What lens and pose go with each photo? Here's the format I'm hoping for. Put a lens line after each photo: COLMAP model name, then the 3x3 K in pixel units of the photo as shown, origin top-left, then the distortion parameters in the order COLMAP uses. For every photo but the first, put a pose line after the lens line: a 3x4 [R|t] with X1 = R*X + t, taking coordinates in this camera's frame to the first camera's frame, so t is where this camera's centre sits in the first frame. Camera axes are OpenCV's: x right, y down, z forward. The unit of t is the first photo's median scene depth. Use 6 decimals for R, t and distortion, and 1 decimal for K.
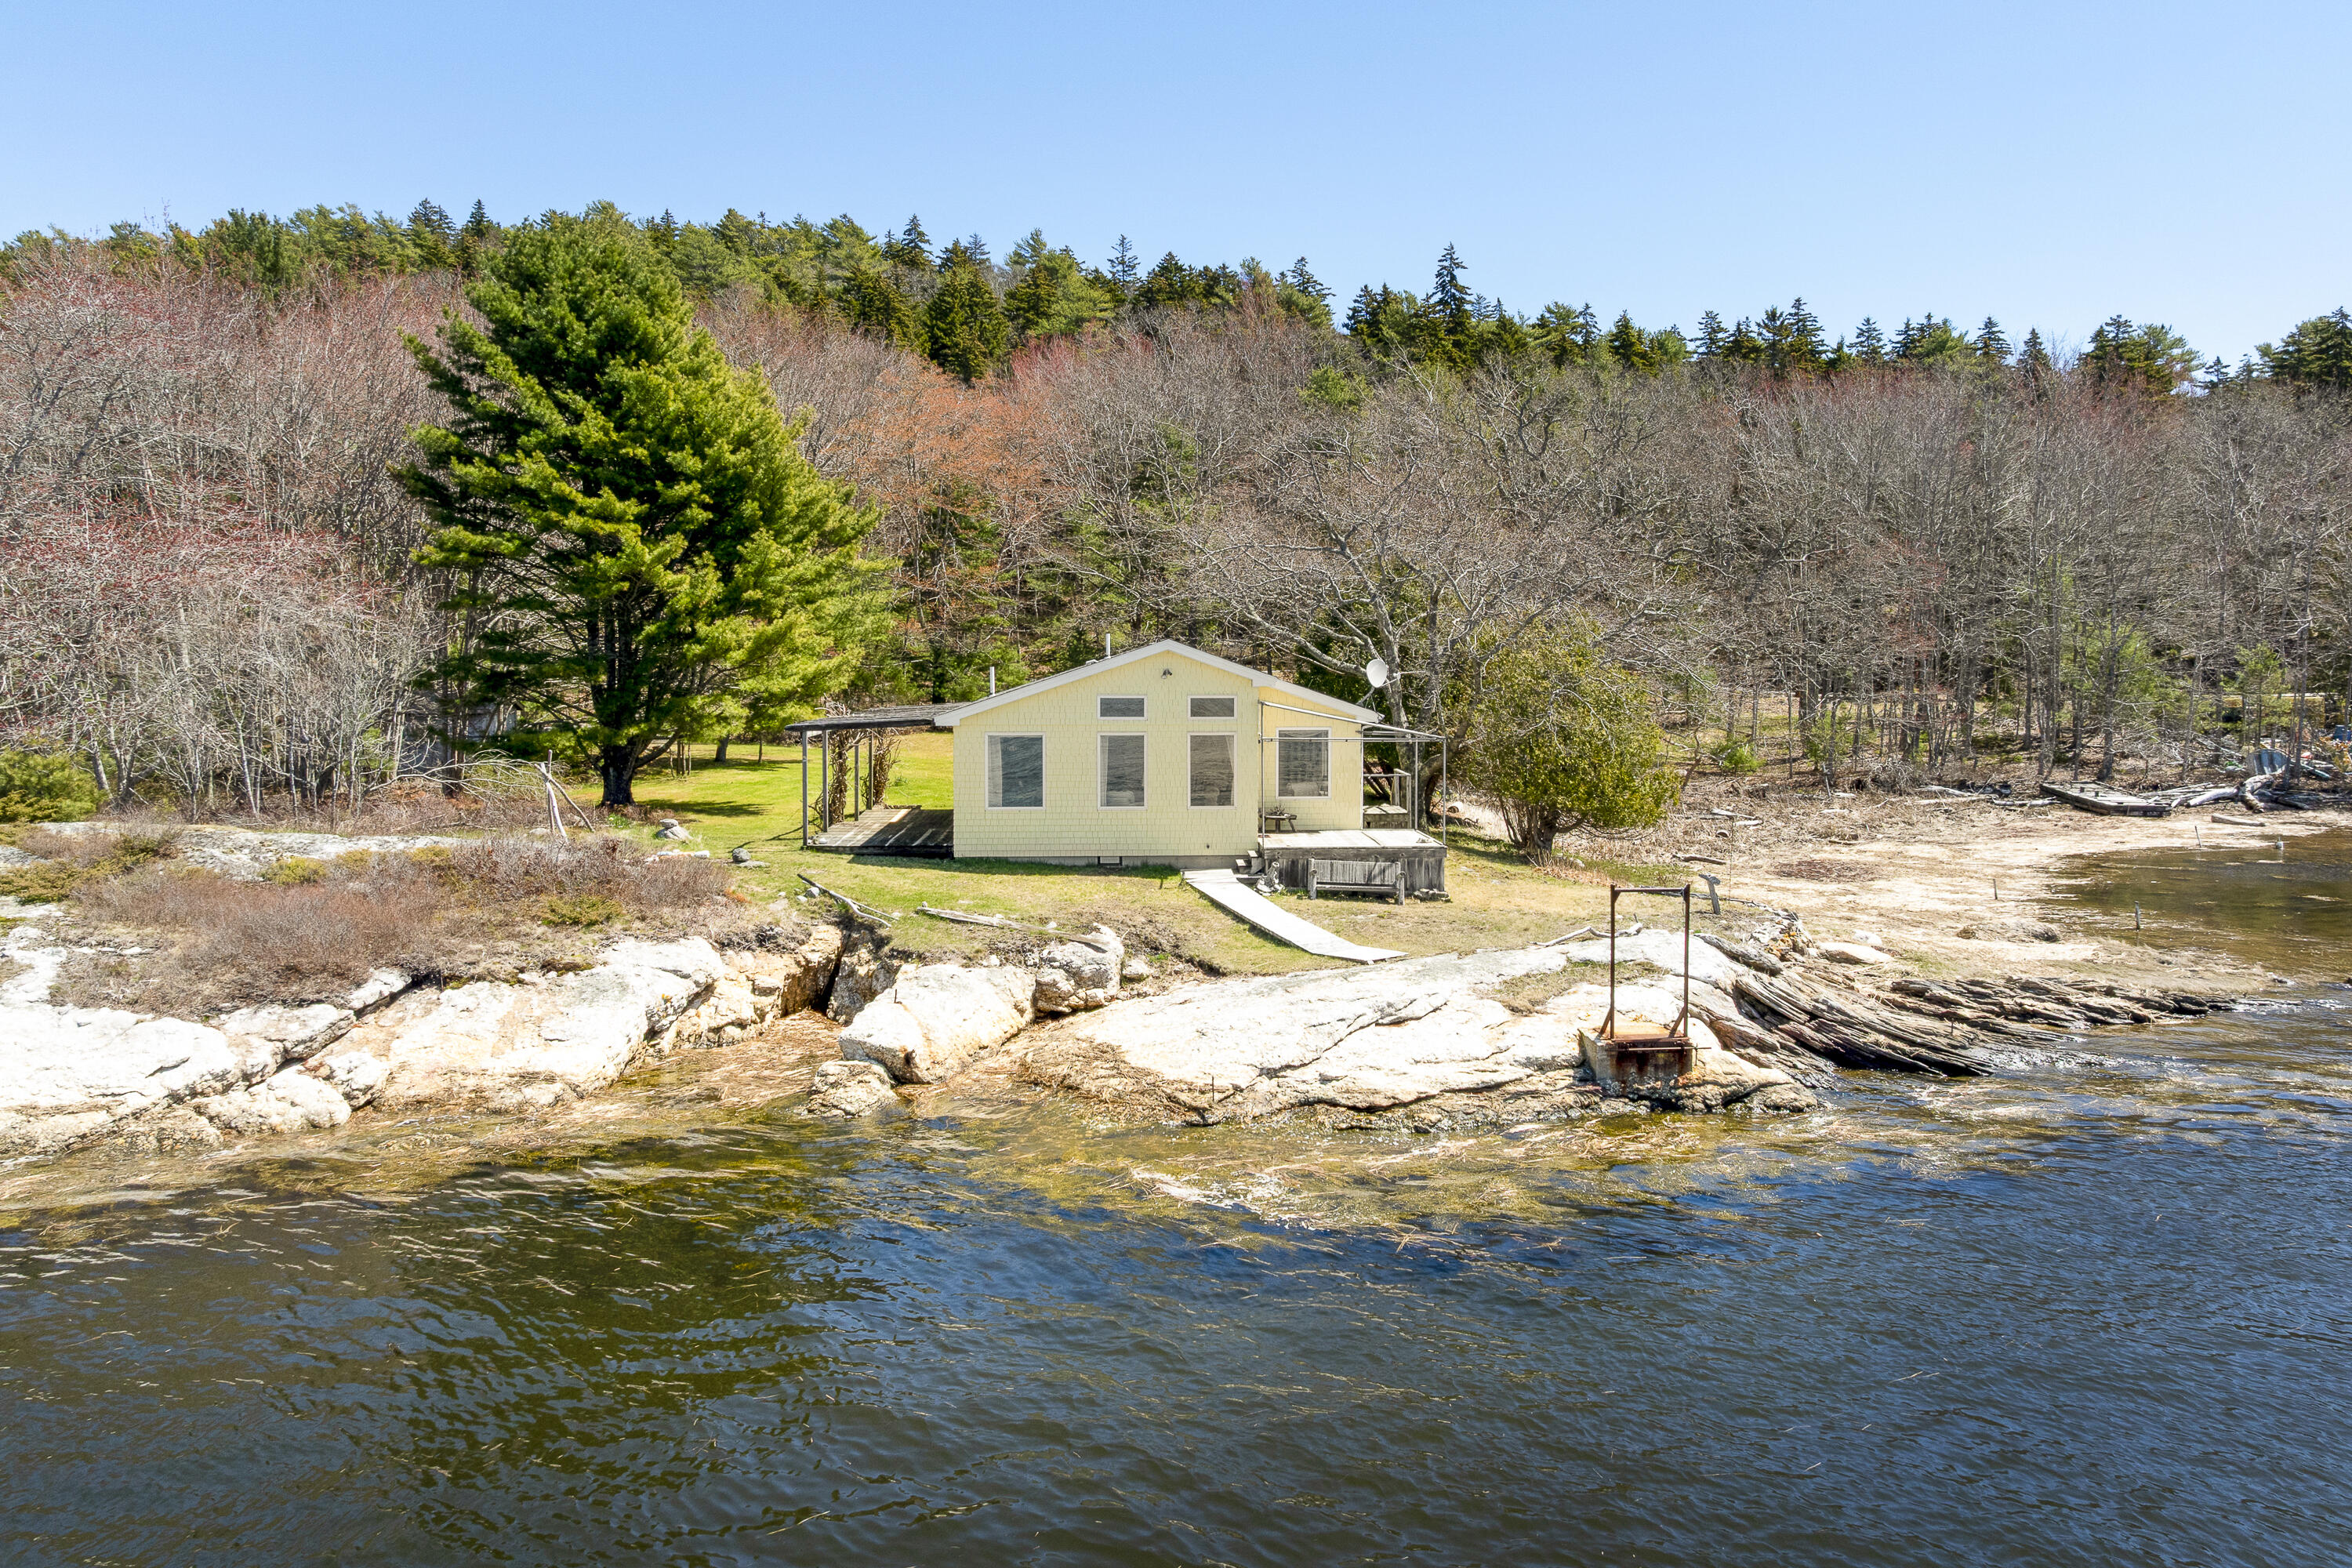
lens RADIAL K [[1686.2, 0, 1232.4], [0, 1686.2, 738.2], [0, 0, 1]] dist [0.001432, 0.000403]
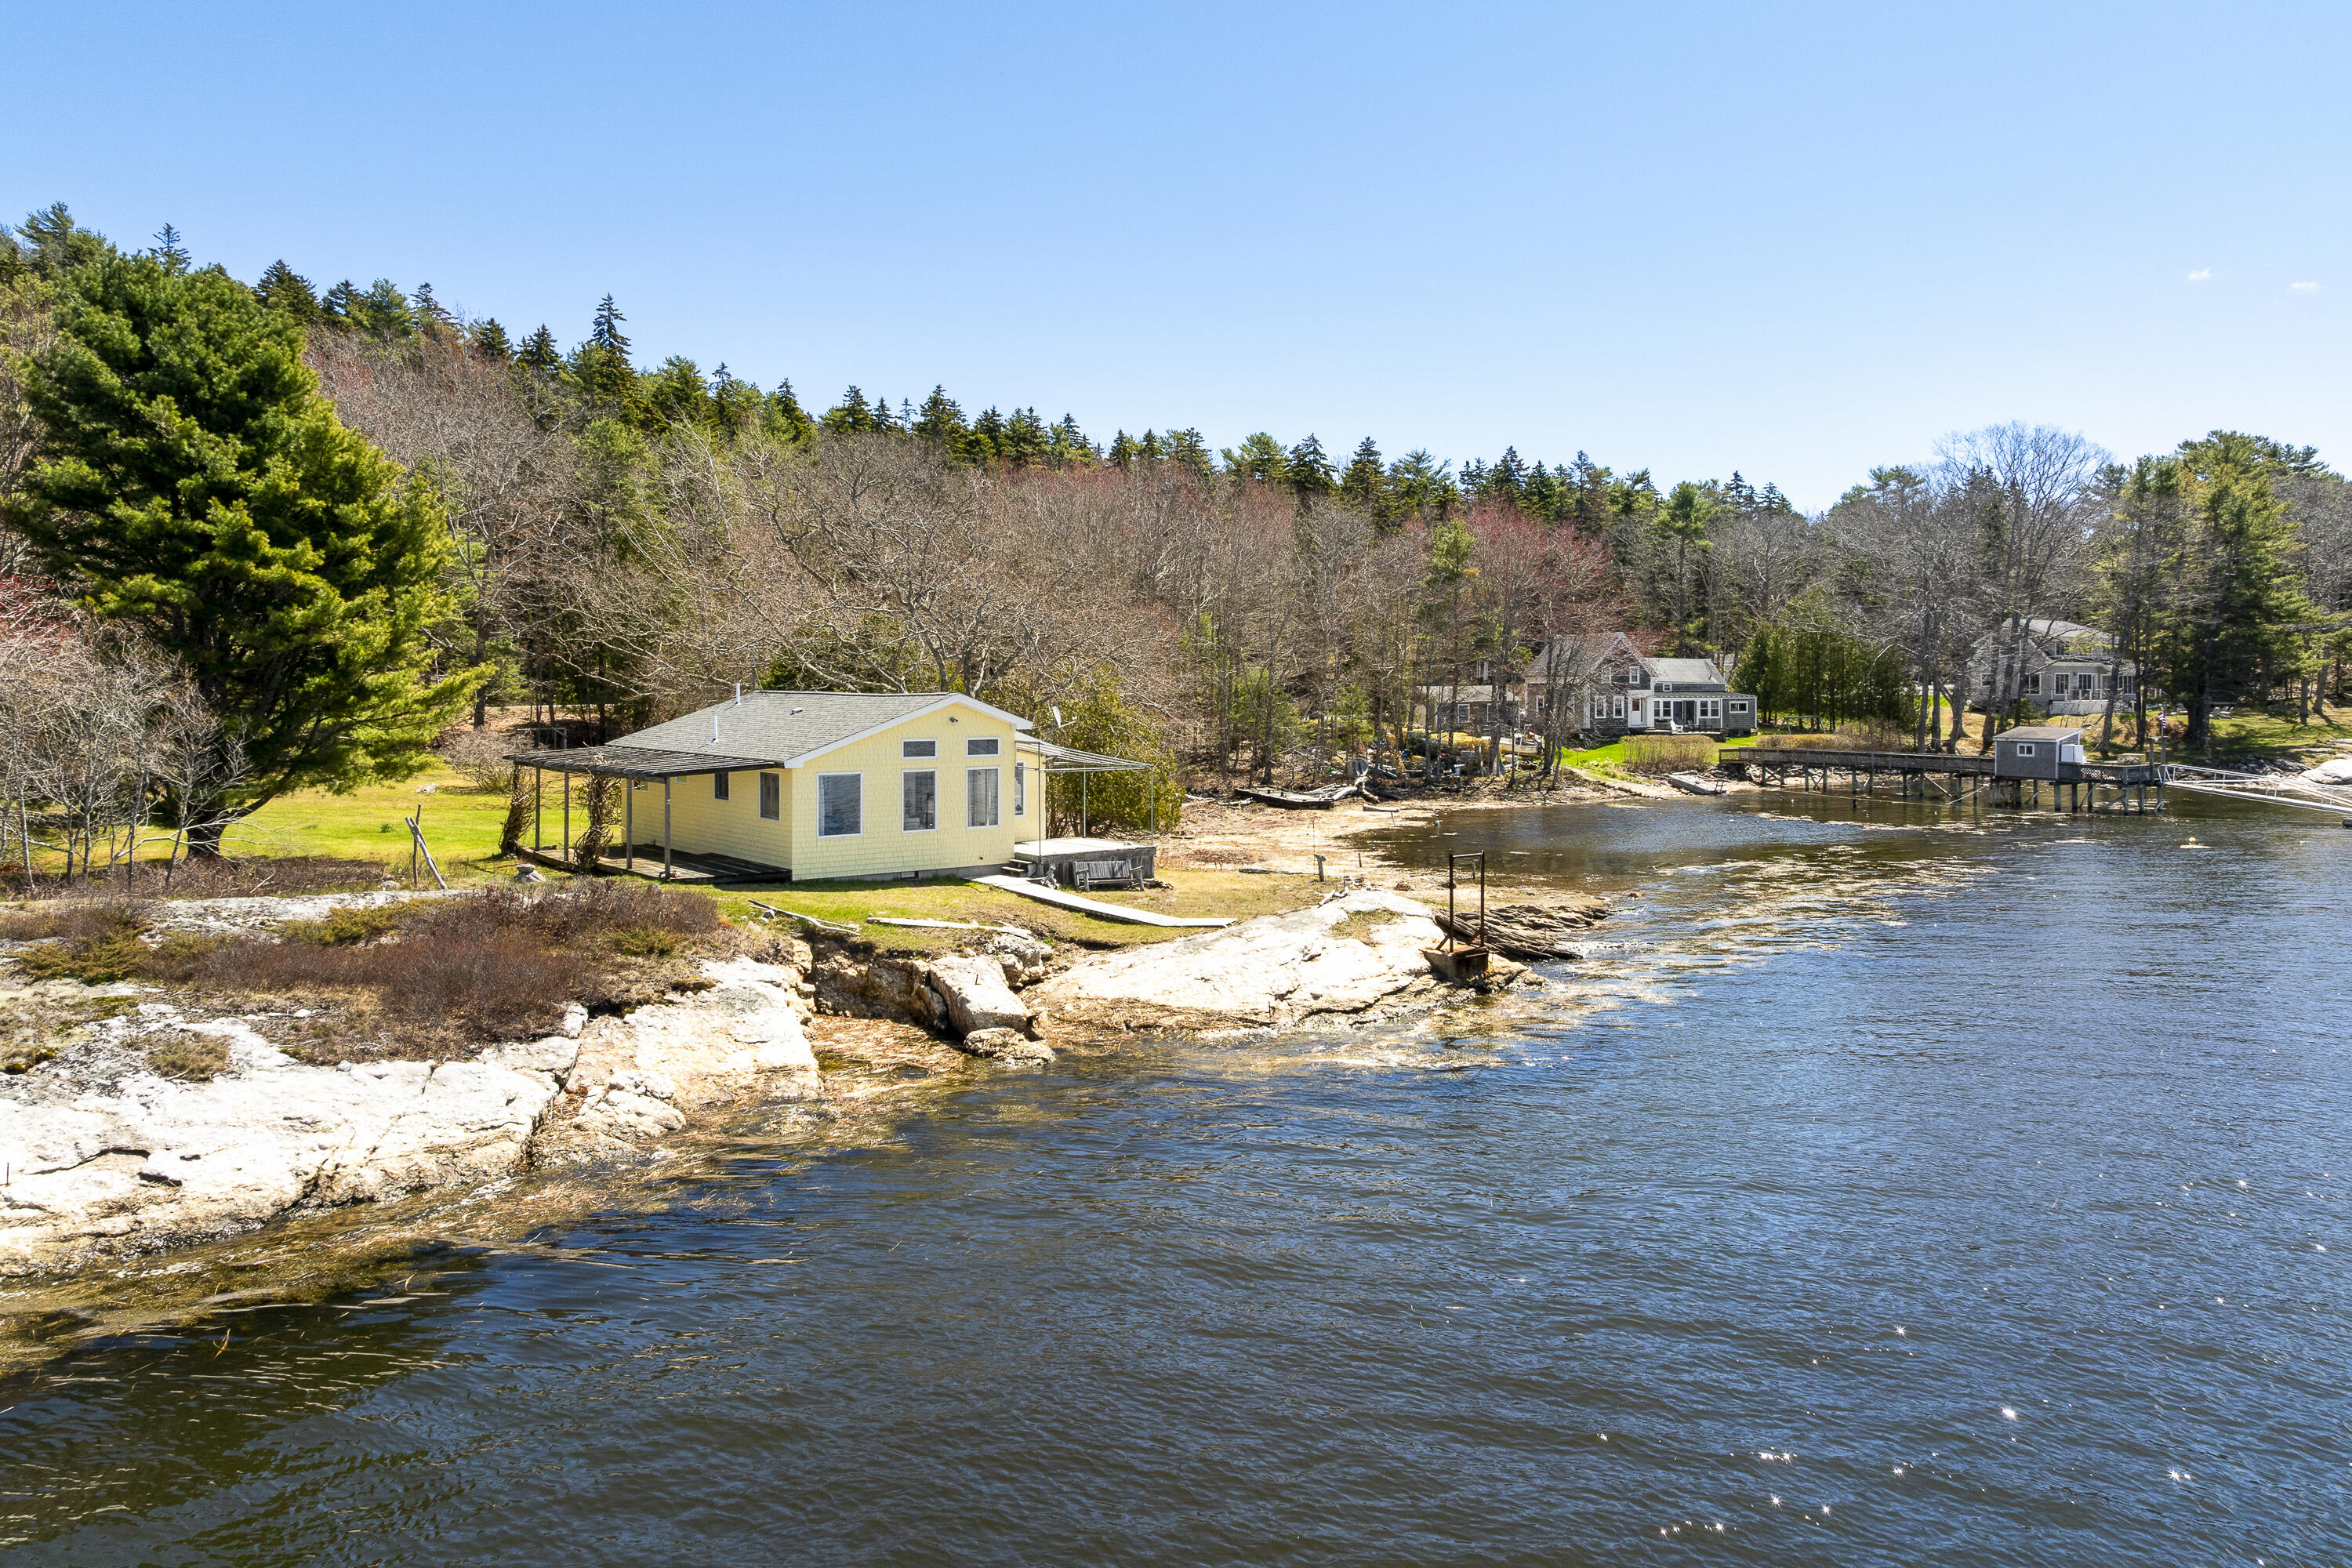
lens RADIAL K [[1629.9, 0, 1186.4], [0, 1629.9, 694.2], [0, 0, 1]] dist [-0.004458, -0.001398]
pose [[0.825329, -0.005205, 0.564629, -0.571007], [0.028307, 0.999082, -0.032166, -0.014148], [-0.563943, 0.042531, 0.824718, -0.088865]]
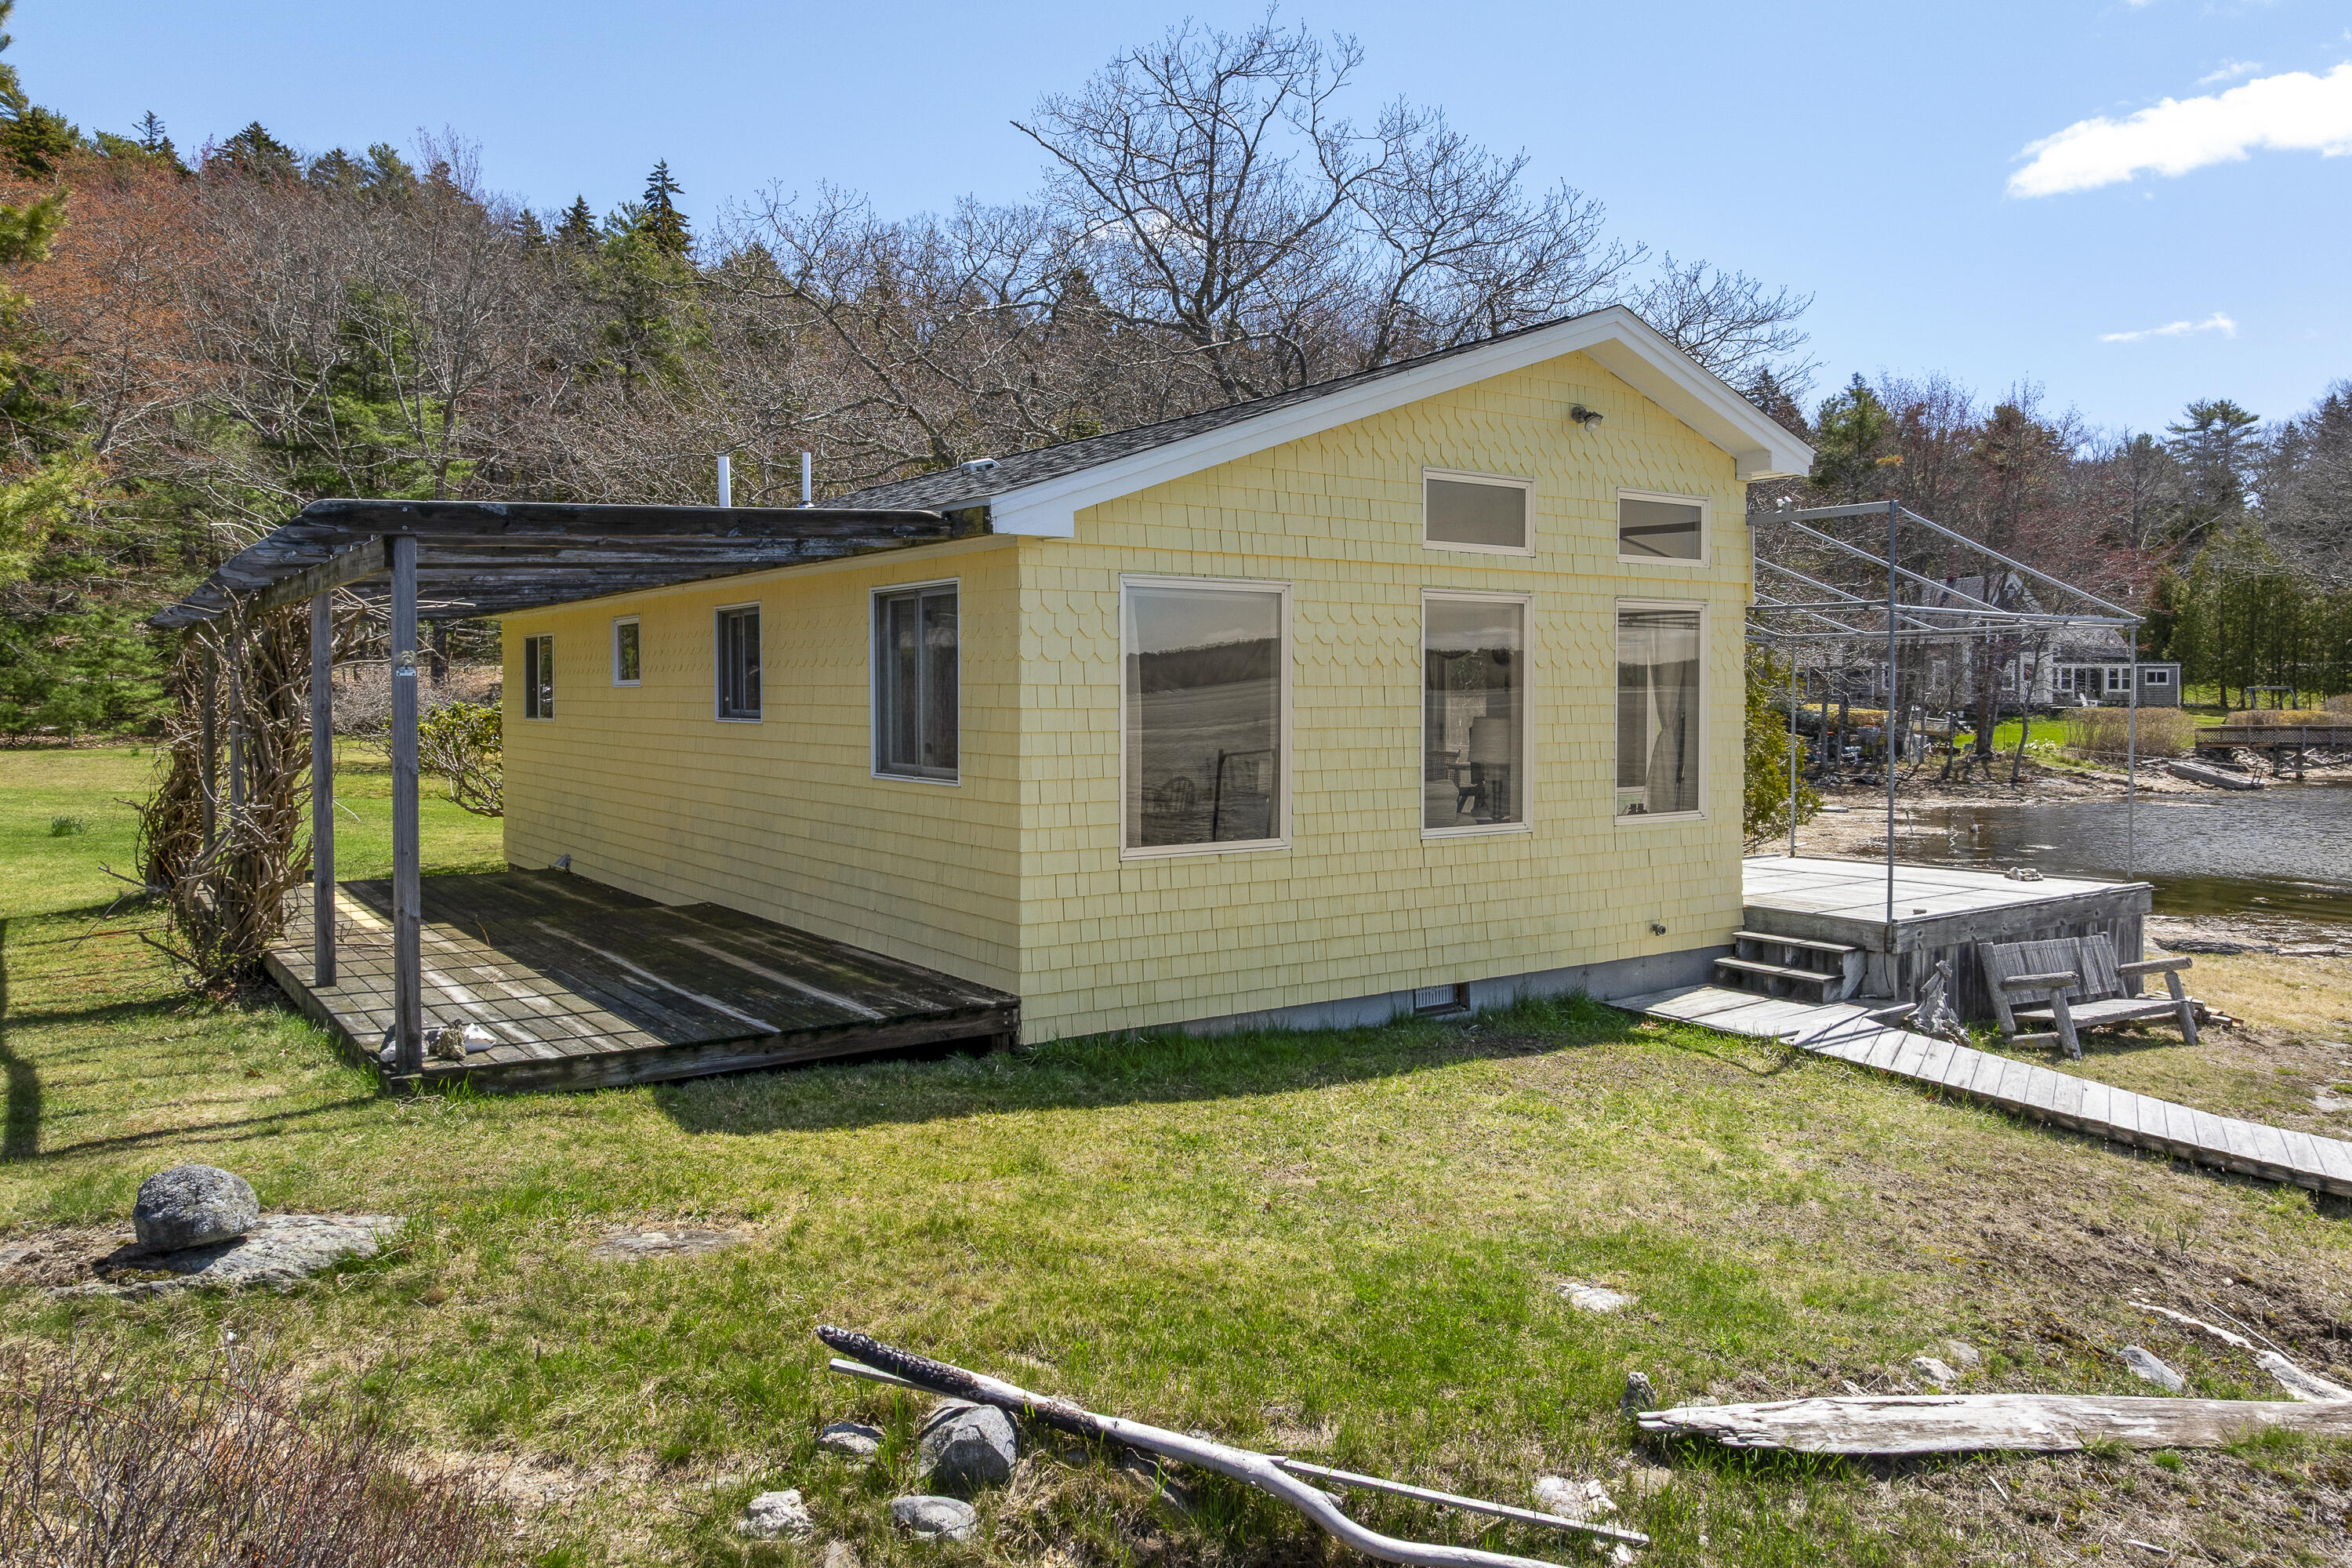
lens RADIAL K [[1622.5, 0, 1176.0], [0, 1622.5, 784.0], [0, 0, 1]] dist [-0.005404, -0.002154]
pose [[0.858492, -0.031800, 0.511841, -0.270400], [0.028904, 0.999489, 0.013617, 0.026914], [-0.512012, 0.003104, 0.858973, 0.762335]]
